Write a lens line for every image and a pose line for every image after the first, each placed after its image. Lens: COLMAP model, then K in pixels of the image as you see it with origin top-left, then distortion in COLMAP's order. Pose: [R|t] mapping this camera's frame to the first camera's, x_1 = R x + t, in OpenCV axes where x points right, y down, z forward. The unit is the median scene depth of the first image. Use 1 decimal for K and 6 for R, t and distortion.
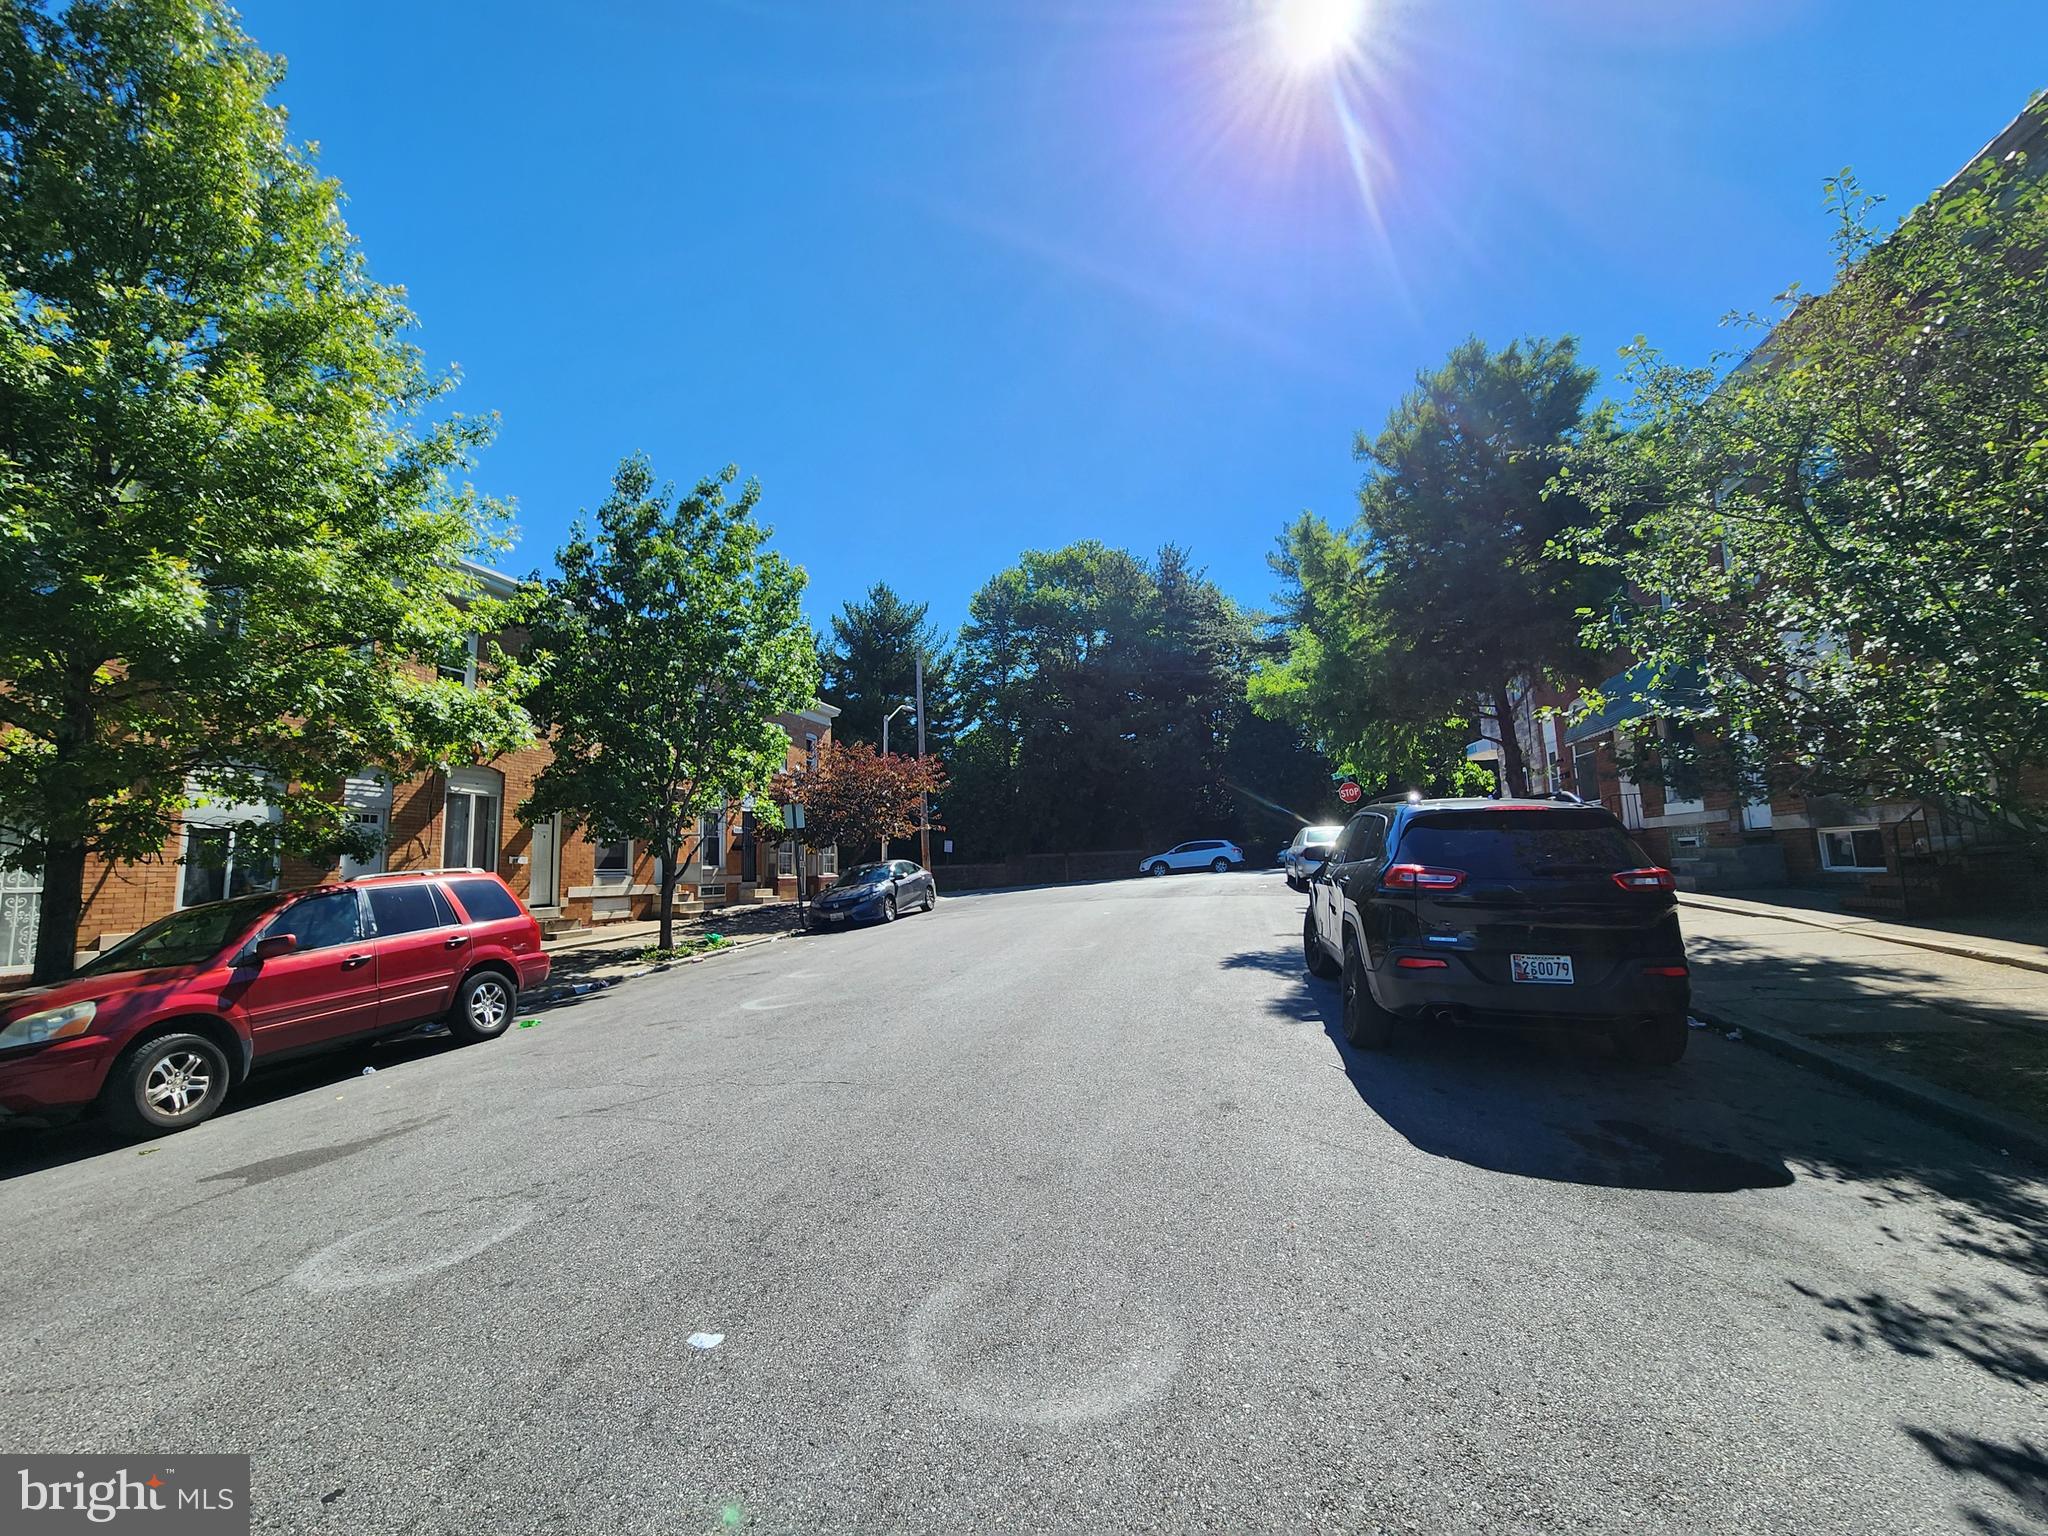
lens RADIAL K [[849.1, 0, 997.8], [0, 849.1, 767.2], [0, 0, 1]] dist [-0.003167, 0.000055]
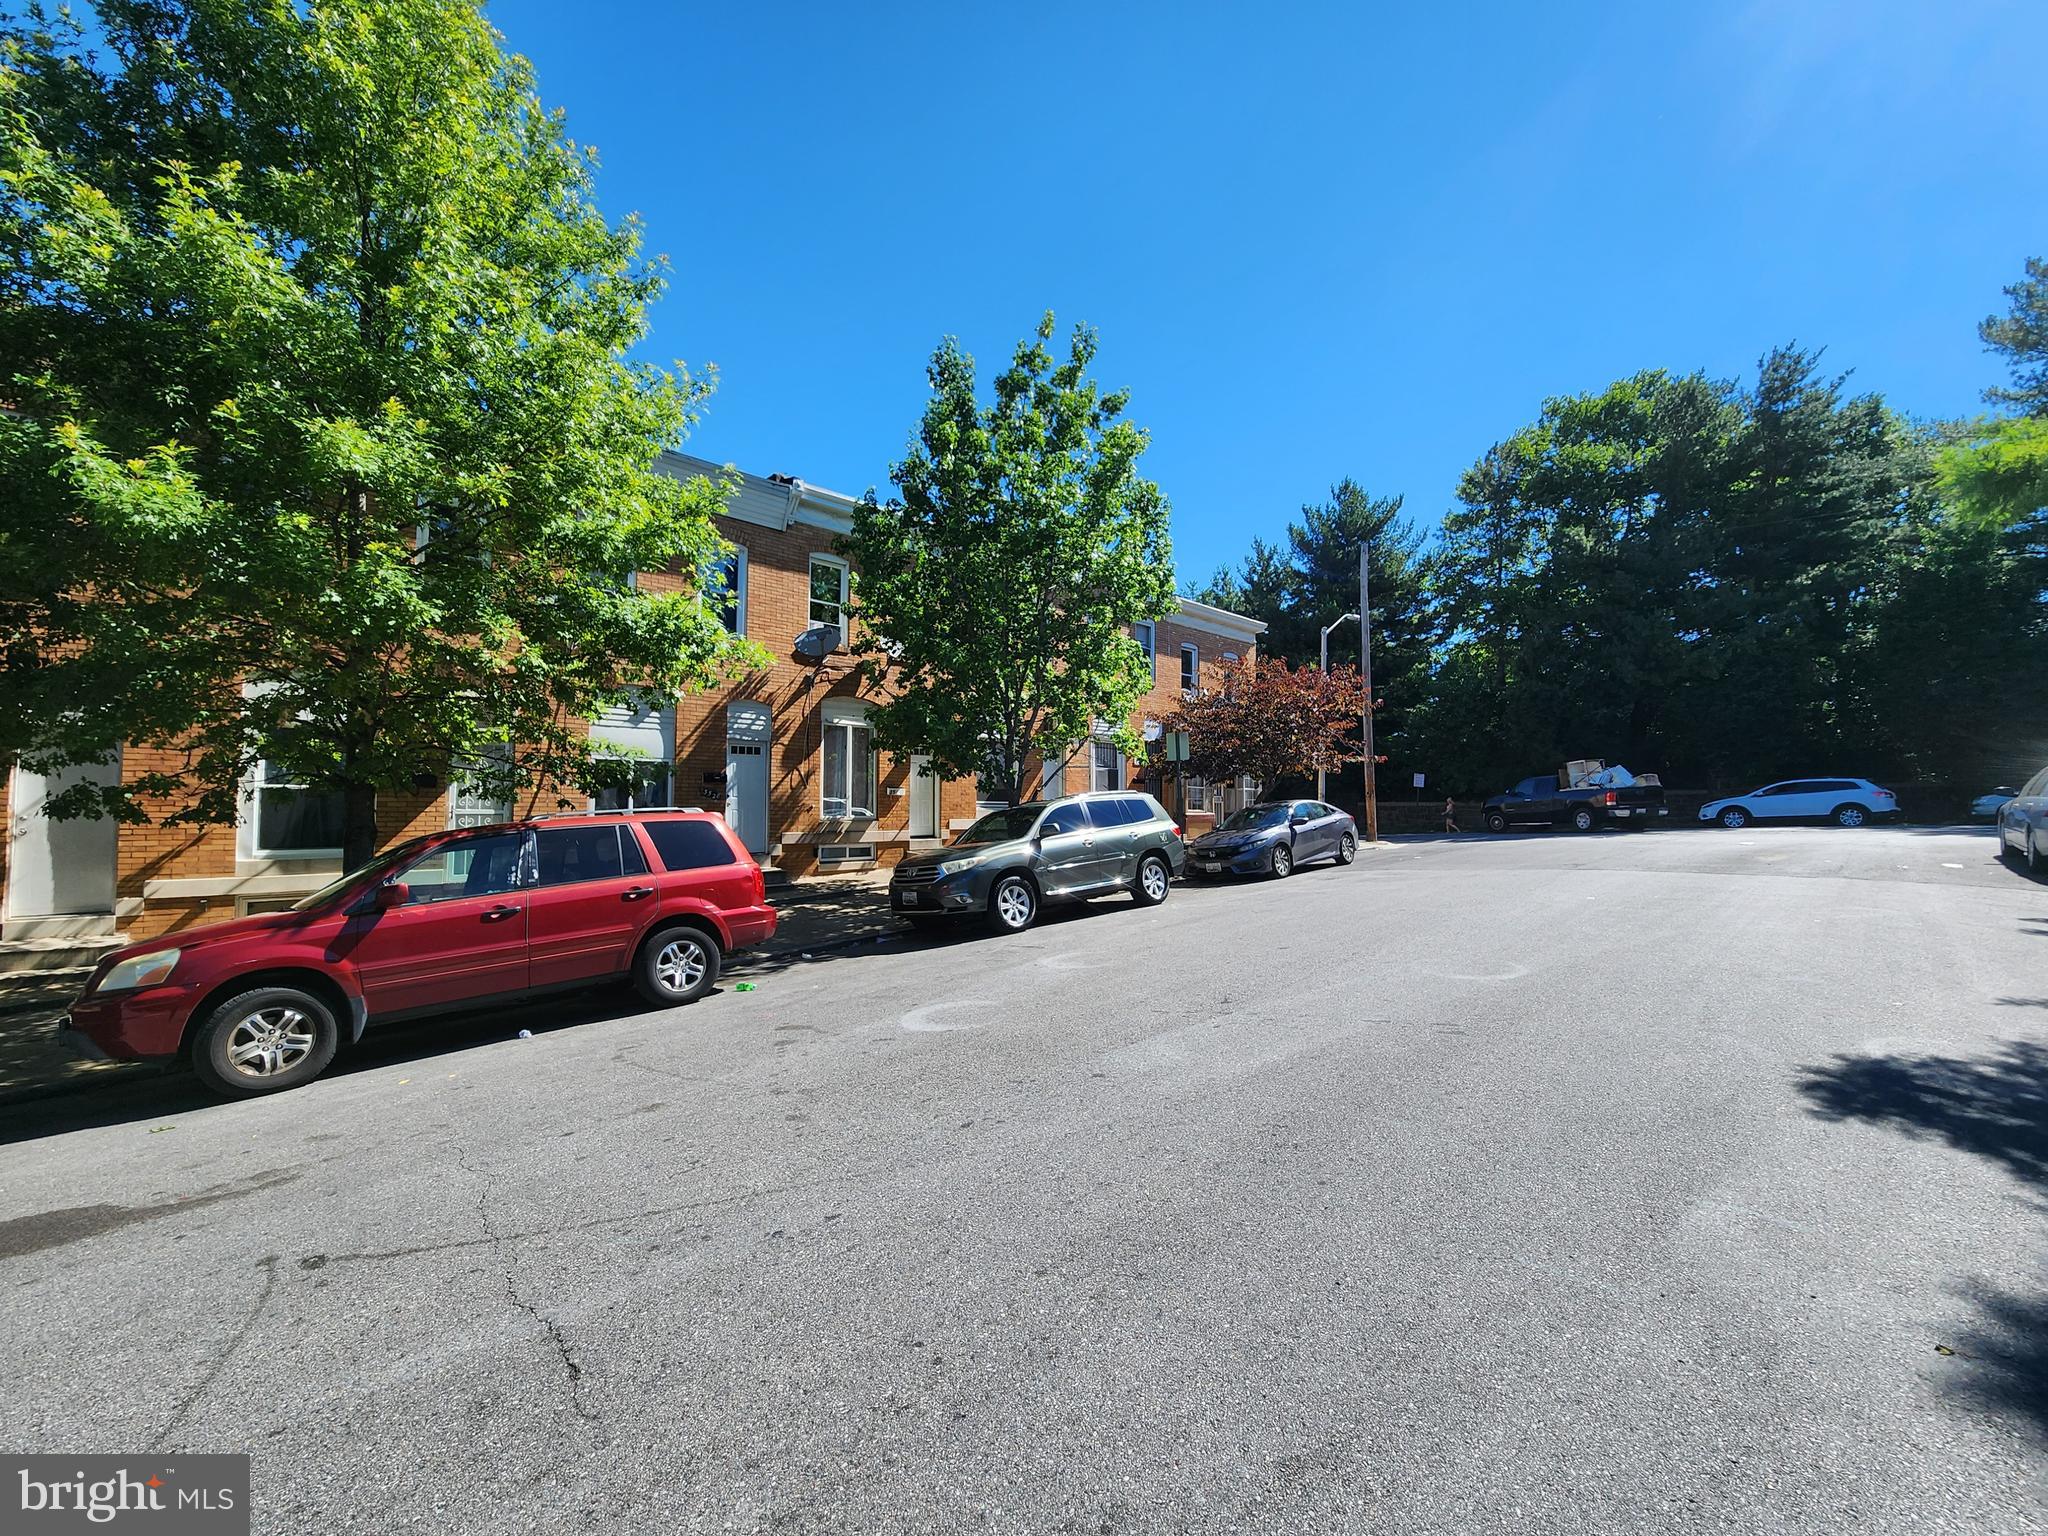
lens RADIAL K [[832.8, 0, 1027.4], [0, 832.8, 784.4], [0, 0, 1]] dist [0.000172, 0.000330]
pose [[0.864439, 0.019109, -0.502375, 0.060549], [0.033065, 0.994953, 0.094740, 0.012299], [0.501650, -0.098507, 0.859444, 0.214382]]
